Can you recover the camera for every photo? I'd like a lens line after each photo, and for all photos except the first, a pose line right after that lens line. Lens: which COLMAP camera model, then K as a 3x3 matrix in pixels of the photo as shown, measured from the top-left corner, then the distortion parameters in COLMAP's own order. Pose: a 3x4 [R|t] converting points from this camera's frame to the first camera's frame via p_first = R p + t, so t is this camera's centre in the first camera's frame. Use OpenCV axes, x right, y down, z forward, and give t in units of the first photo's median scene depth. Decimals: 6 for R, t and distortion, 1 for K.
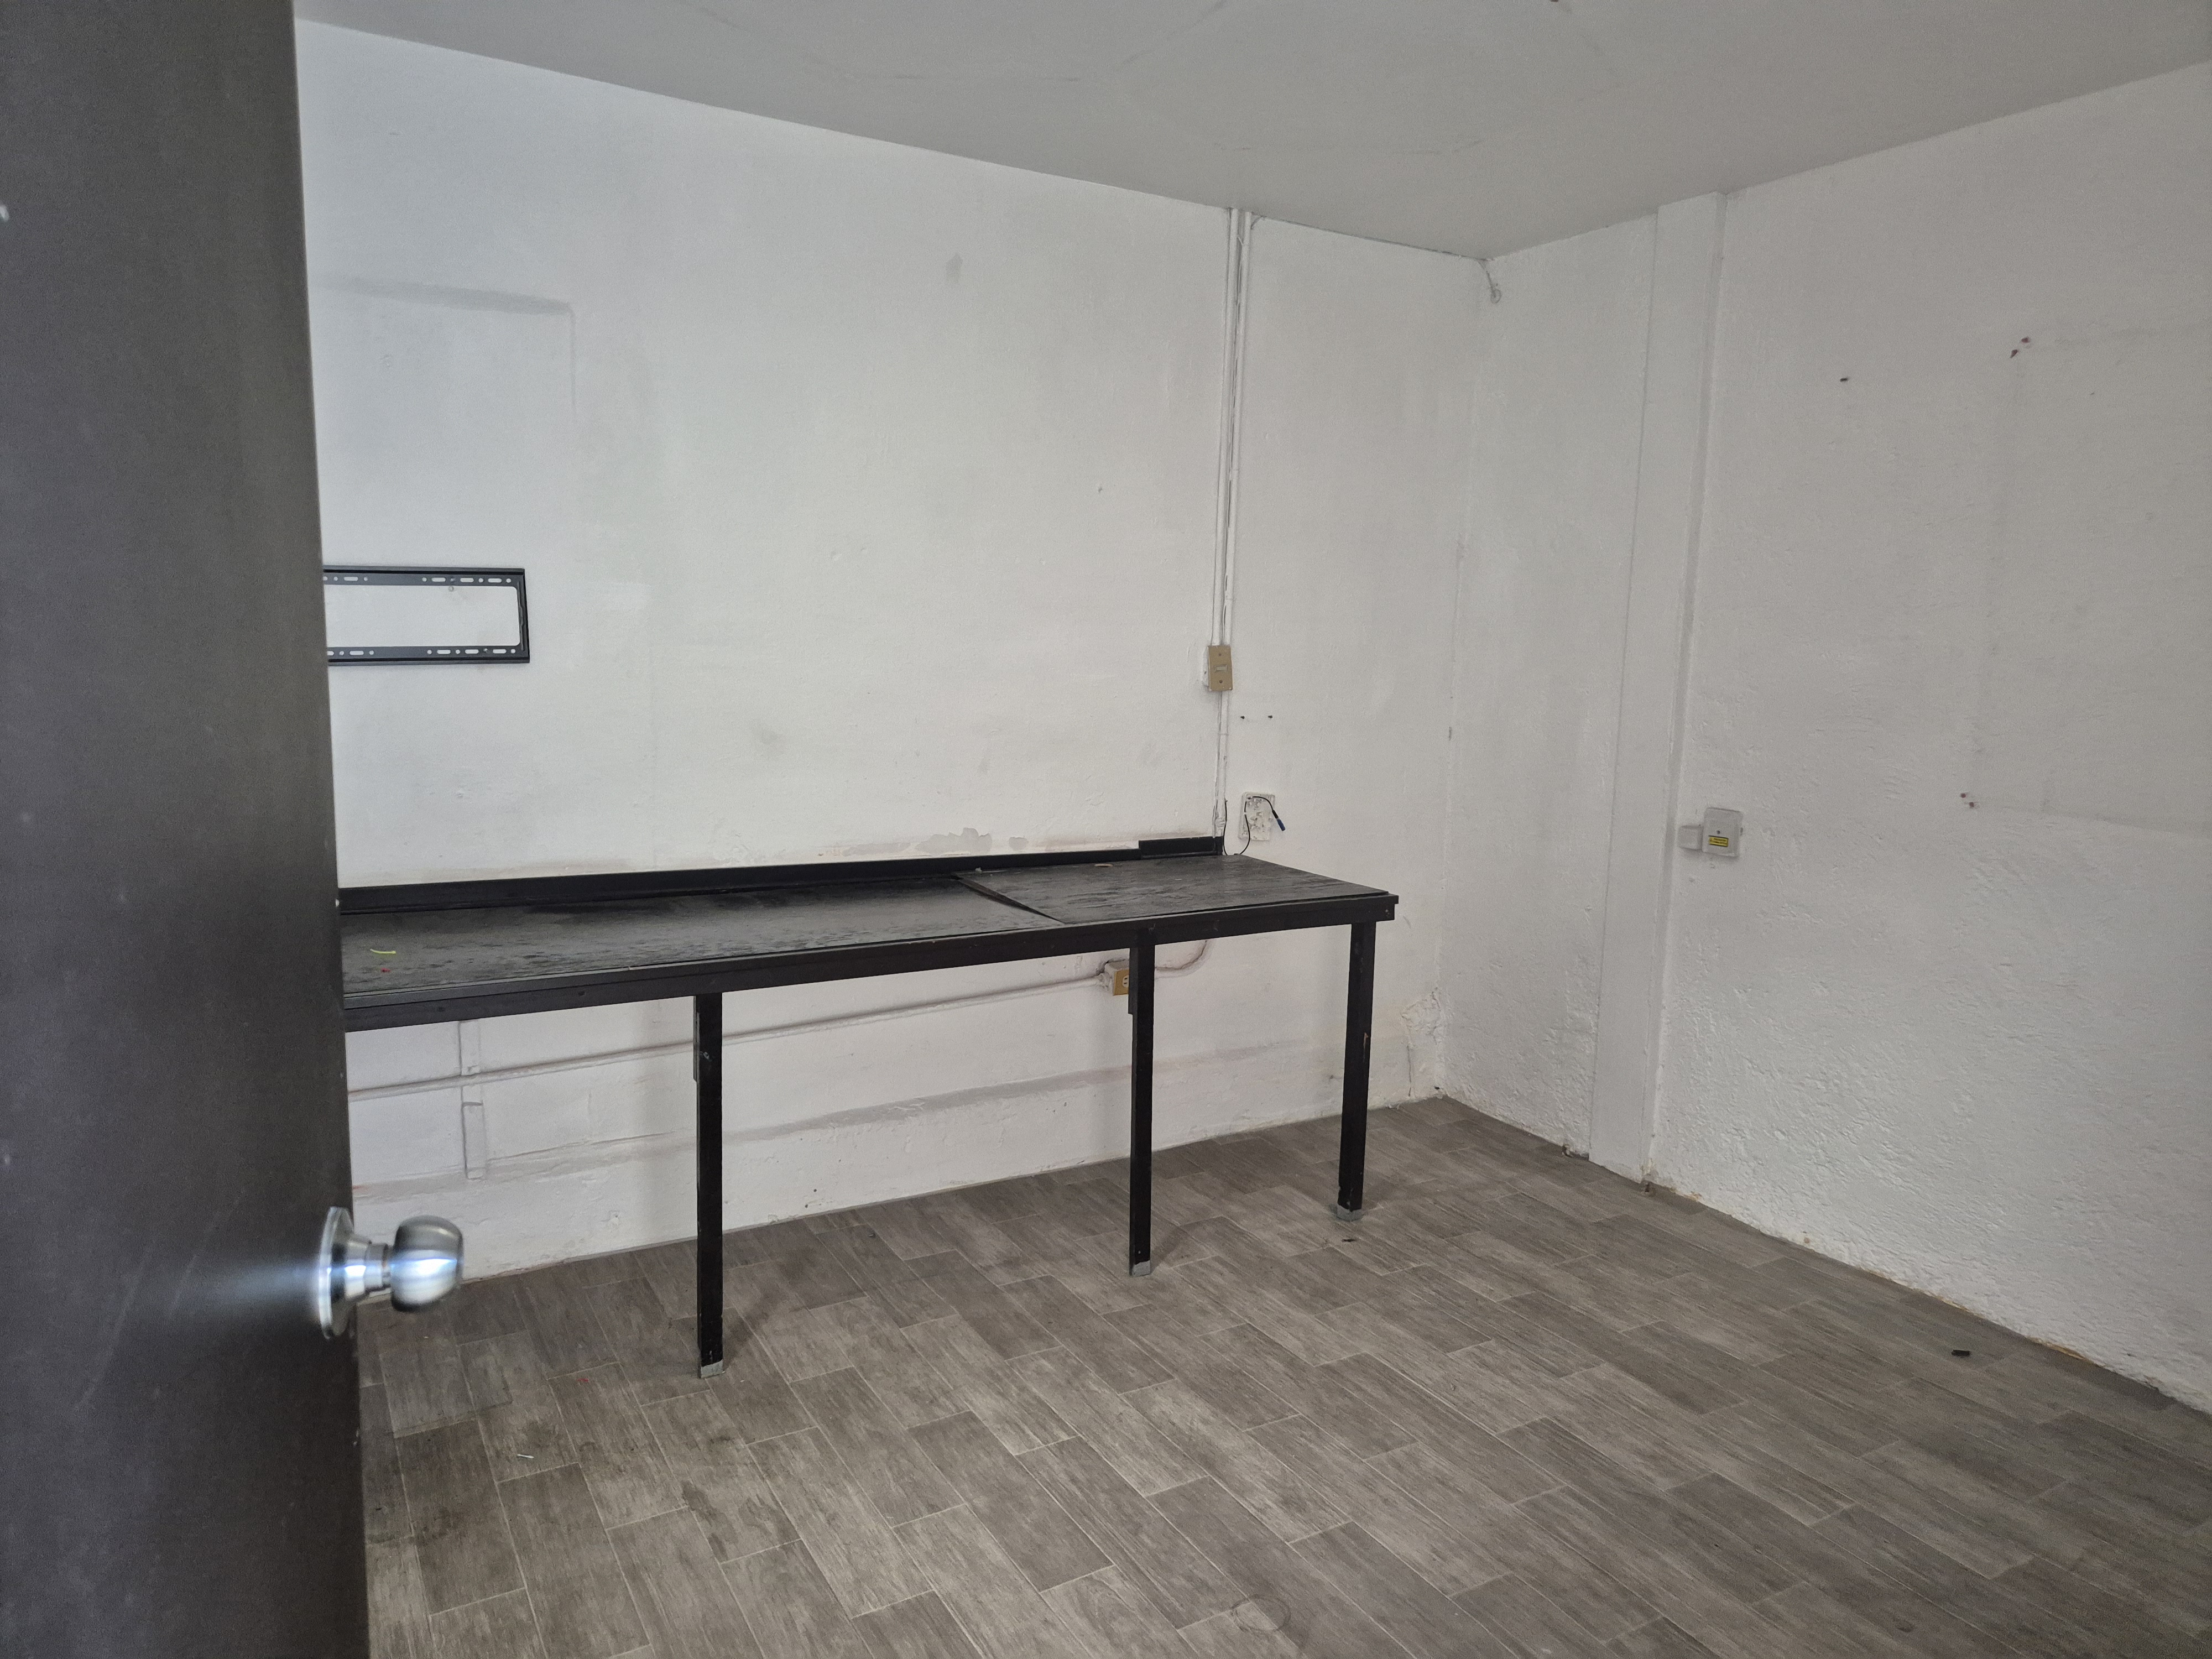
lens RADIAL K [[1482.6, 0, 1106.0], [0, 1482.6, 829.5], [0, 0, 1]] dist [0.036149, -0.002321]
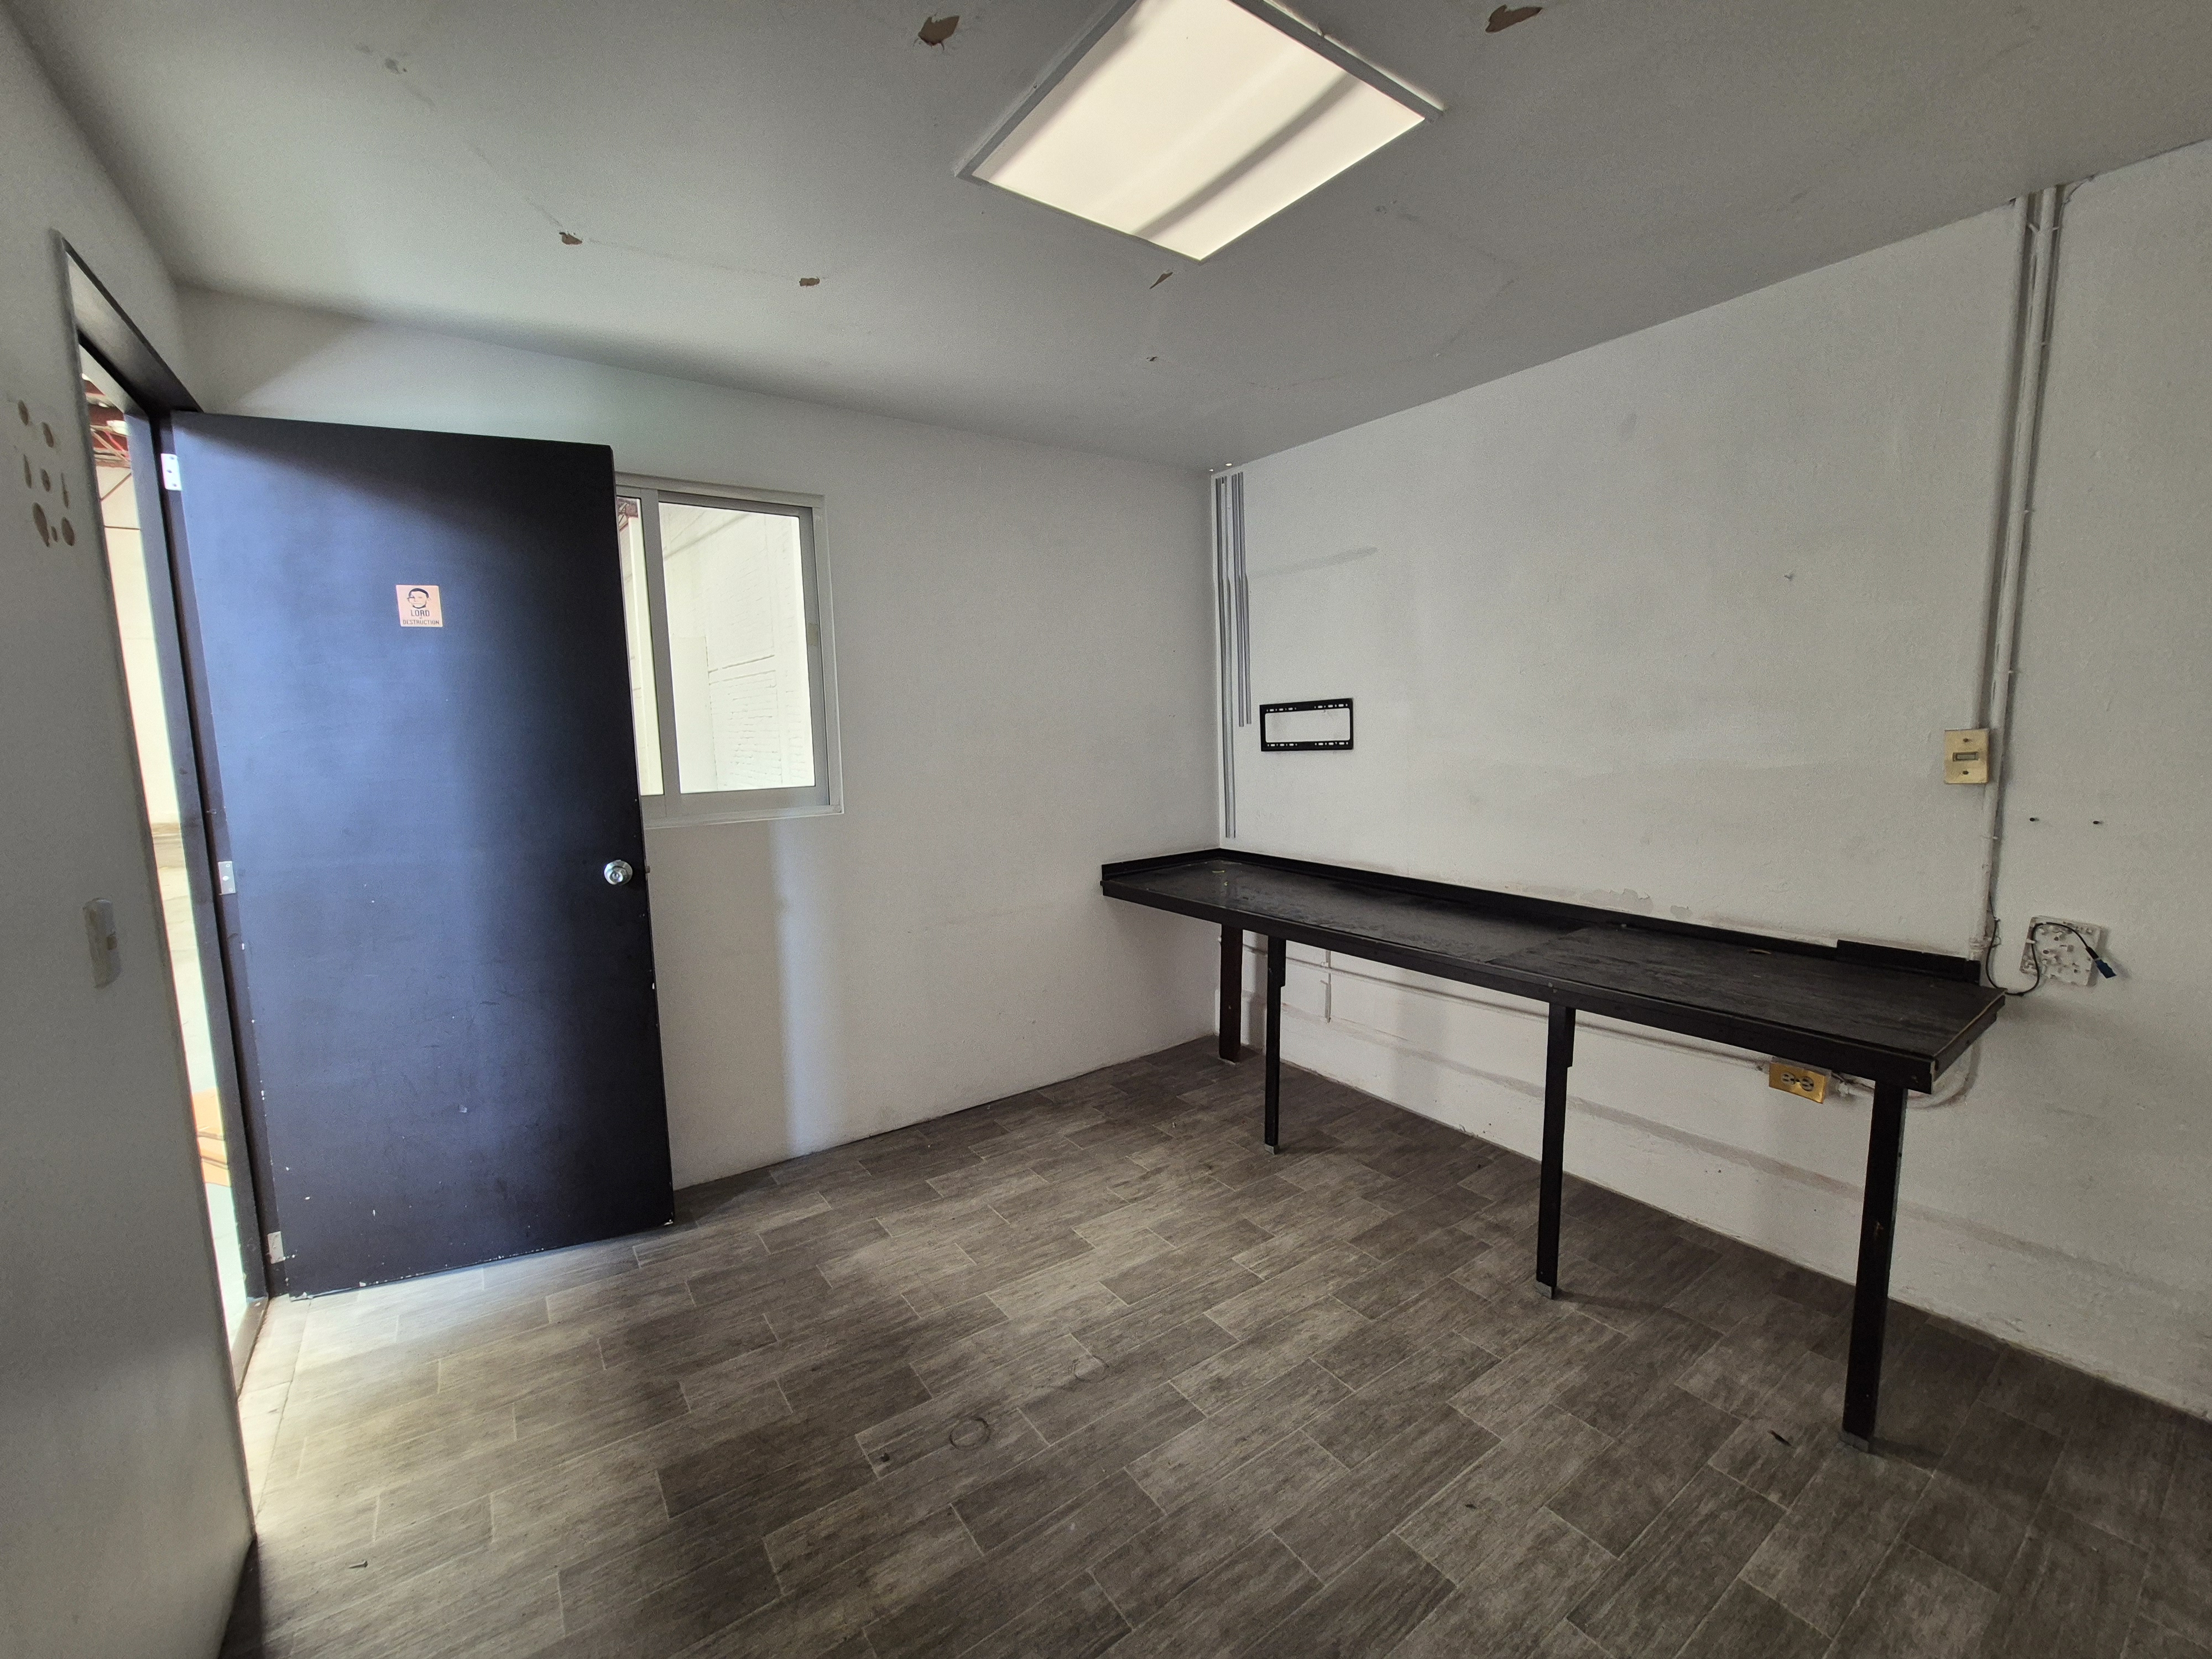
lens RADIAL K [[912.9, 0, 1105.6], [0, 912.9, 809.6], [0, 0, 1]] dist [0.002108, 0.000208]
pose [[0.088421, 0.068669, -0.993713, 0.711291], [-0.111991, 0.991981, 0.058584, -0.072287], [0.989767, 0.106107, 0.095402, 0.617922]]
